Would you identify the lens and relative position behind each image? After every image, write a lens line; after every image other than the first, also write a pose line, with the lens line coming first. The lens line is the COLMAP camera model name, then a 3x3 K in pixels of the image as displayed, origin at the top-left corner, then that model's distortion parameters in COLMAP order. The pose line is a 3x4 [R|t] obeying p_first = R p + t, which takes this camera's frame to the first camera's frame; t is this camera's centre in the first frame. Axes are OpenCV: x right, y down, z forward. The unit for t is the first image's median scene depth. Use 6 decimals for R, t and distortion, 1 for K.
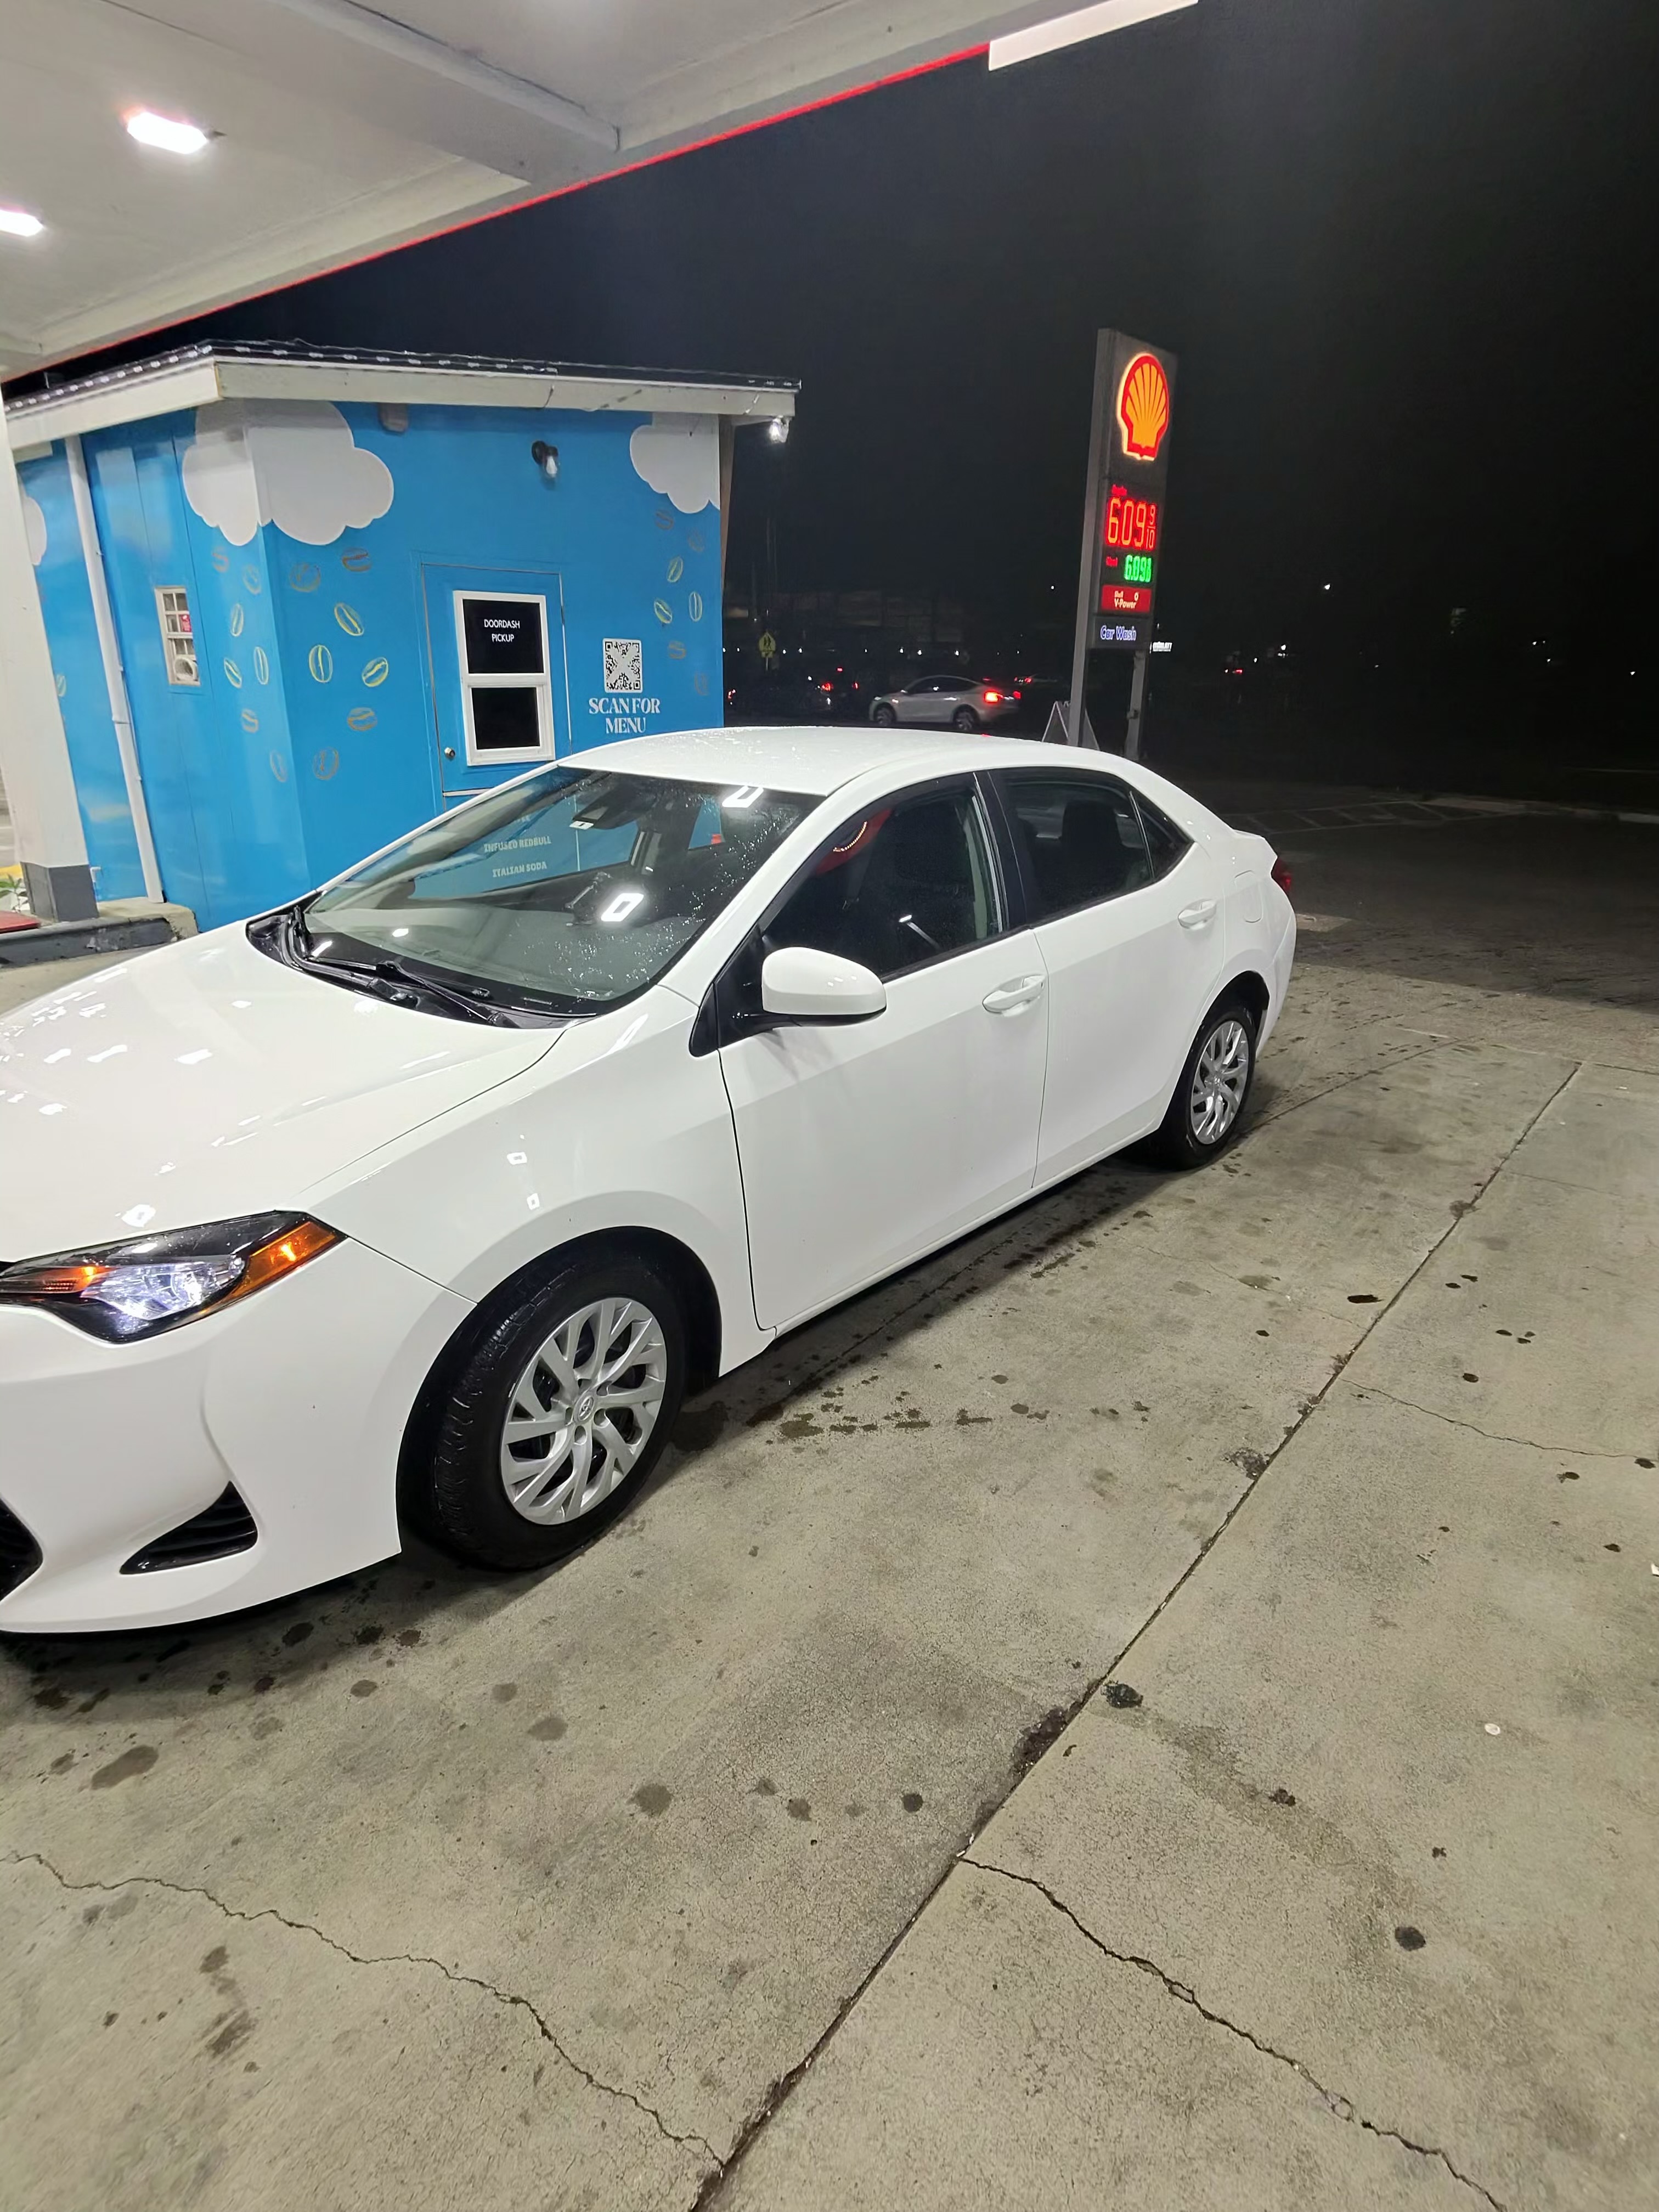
lens RADIAL K [[1168.4, 0, 837.9], [0, 1168.4, 1078.3], [0, 0, 1]] dist [0.000620, -0.000044]
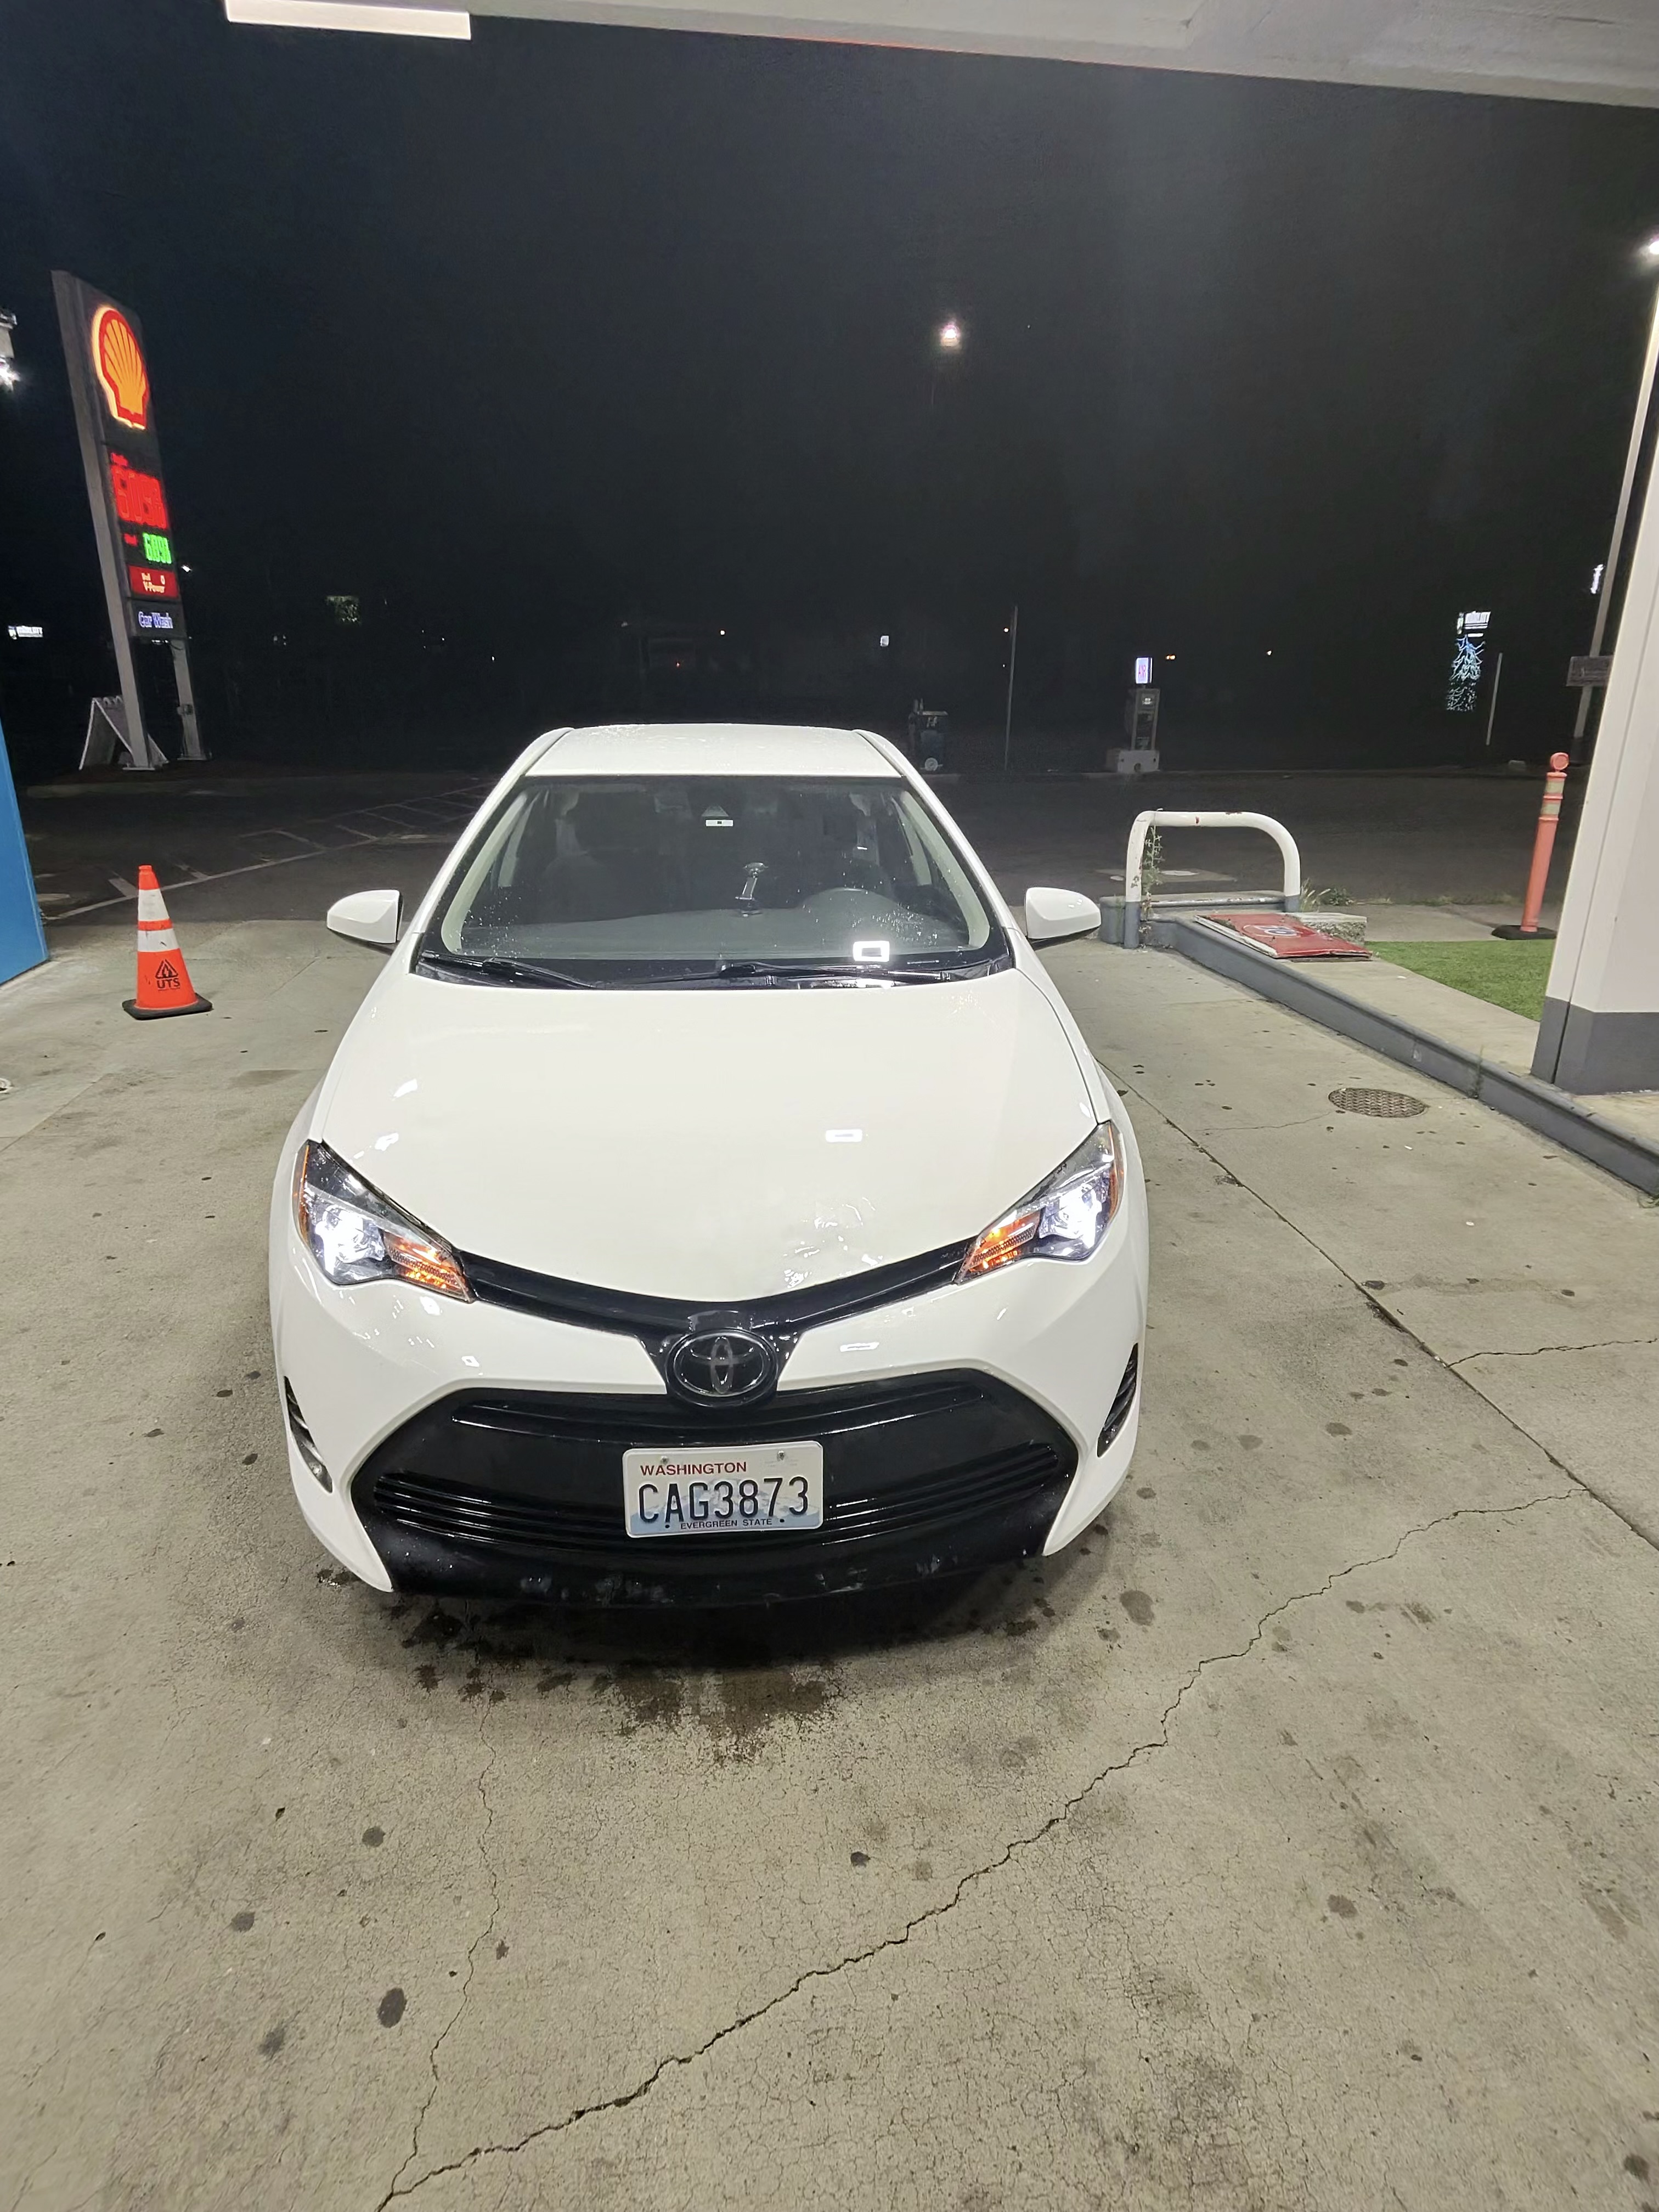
lens RADIAL K [[1168.4, 0, 837.9], [0, 1168.4, 1078.3], [0, 0, 1]] dist [0.000620, -0.000044]
pose [[0.702531, -0.245752, 0.667875, -1.375984], [0.239744, 0.965354, 0.103028, -0.118725], [-0.670055, 0.087738, 0.737108, 0.257059]]
